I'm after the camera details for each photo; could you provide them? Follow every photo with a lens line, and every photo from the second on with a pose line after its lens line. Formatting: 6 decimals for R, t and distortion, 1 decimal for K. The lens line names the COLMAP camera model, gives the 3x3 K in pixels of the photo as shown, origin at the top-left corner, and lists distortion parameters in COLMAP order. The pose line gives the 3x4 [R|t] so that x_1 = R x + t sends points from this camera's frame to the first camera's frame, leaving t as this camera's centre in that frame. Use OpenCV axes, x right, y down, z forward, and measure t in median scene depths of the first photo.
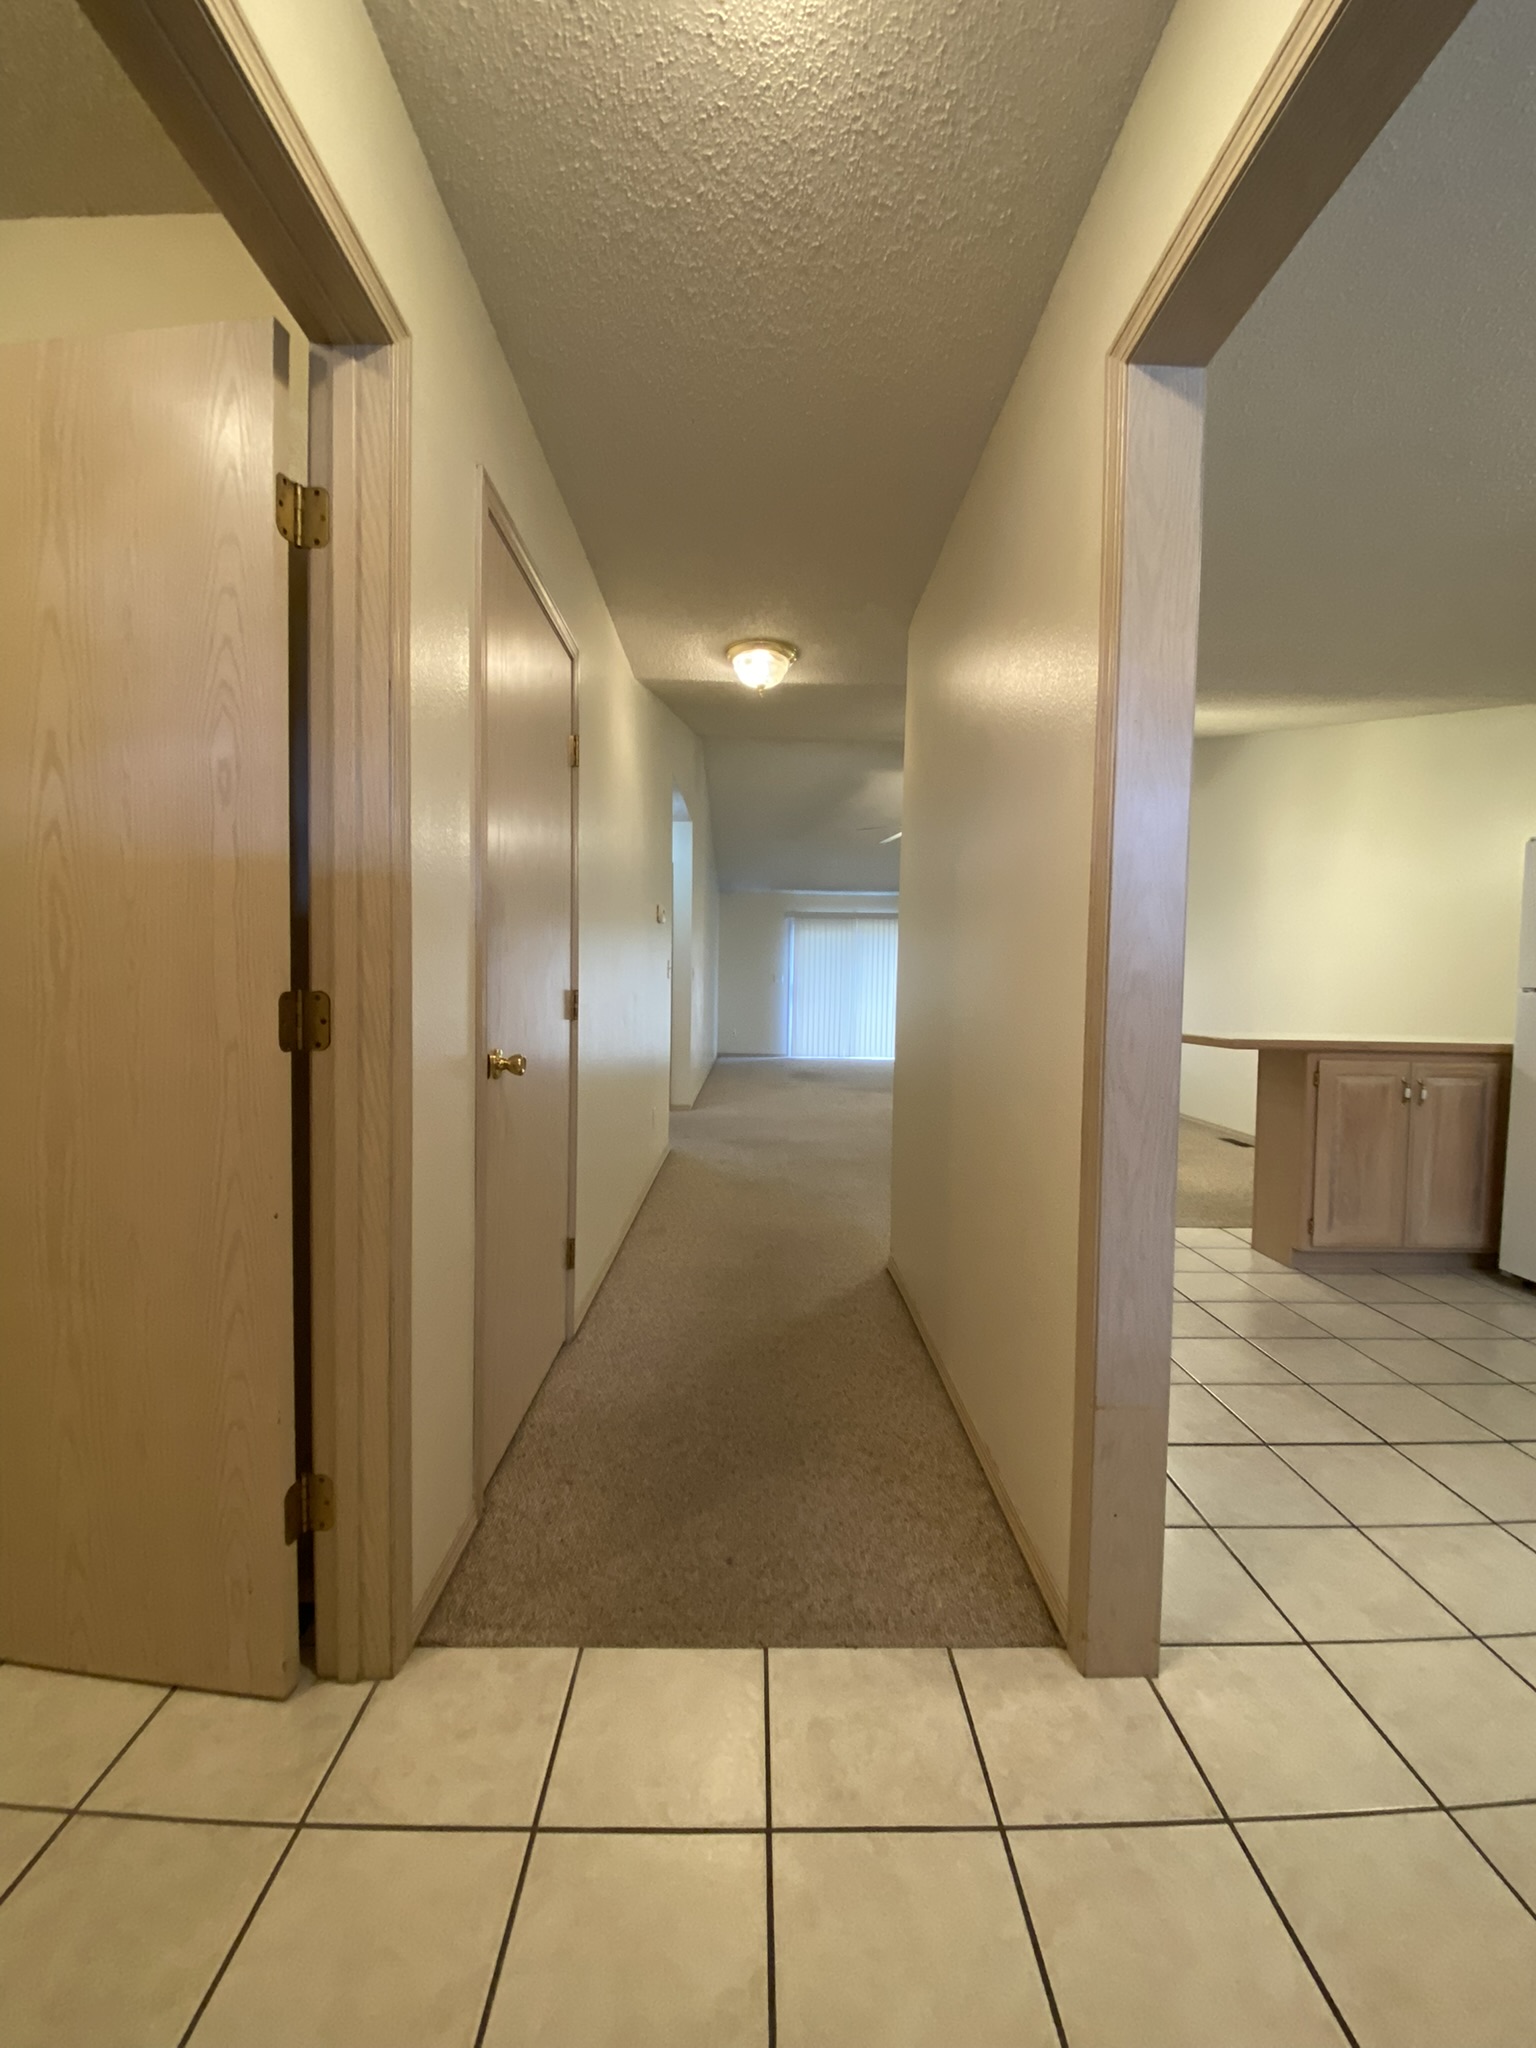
lens RADIAL K [[831.7, 0, 775.8], [0, 831.7, 1025.2], [0, 0, 1]] dist [-0.015538, -0.000217]
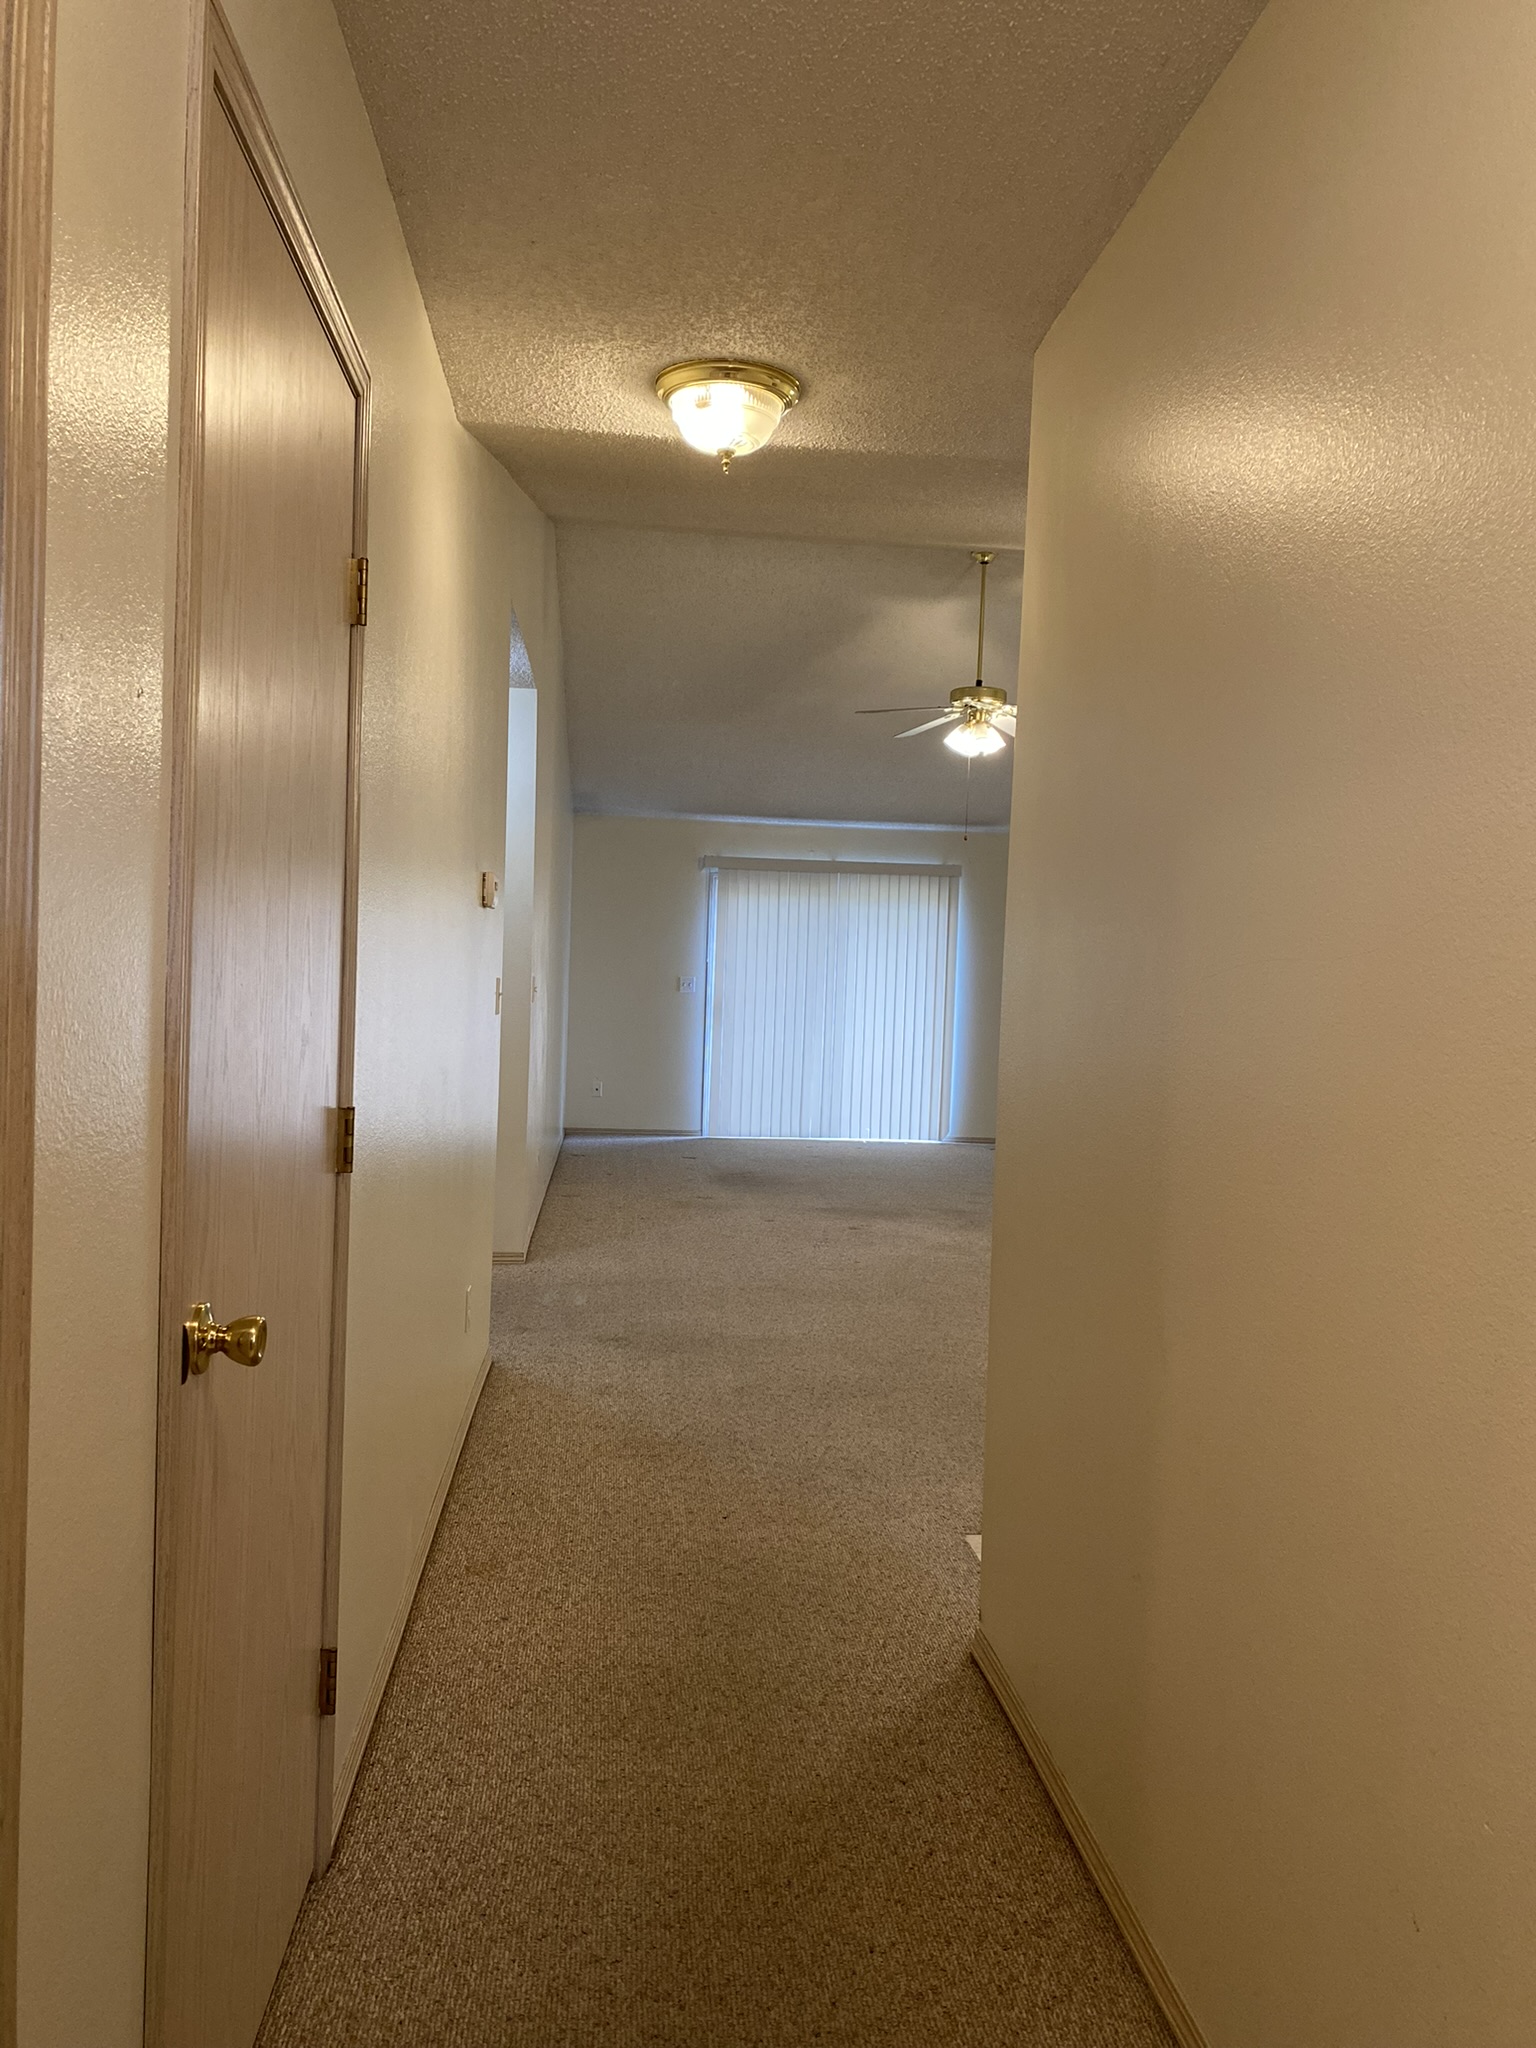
lens RADIAL K [[1553.0, 0, 766.1], [0, 1553.0, 1004.7], [0, 0, 1]] dist [-0.033649, 0.006515]
pose [[0.996782, 0.015640, 0.078621, -0.061898], [-0.013950, 0.999661, -0.022005, -0.065006], [-0.078939, 0.020838, 0.996662, 0.099159]]
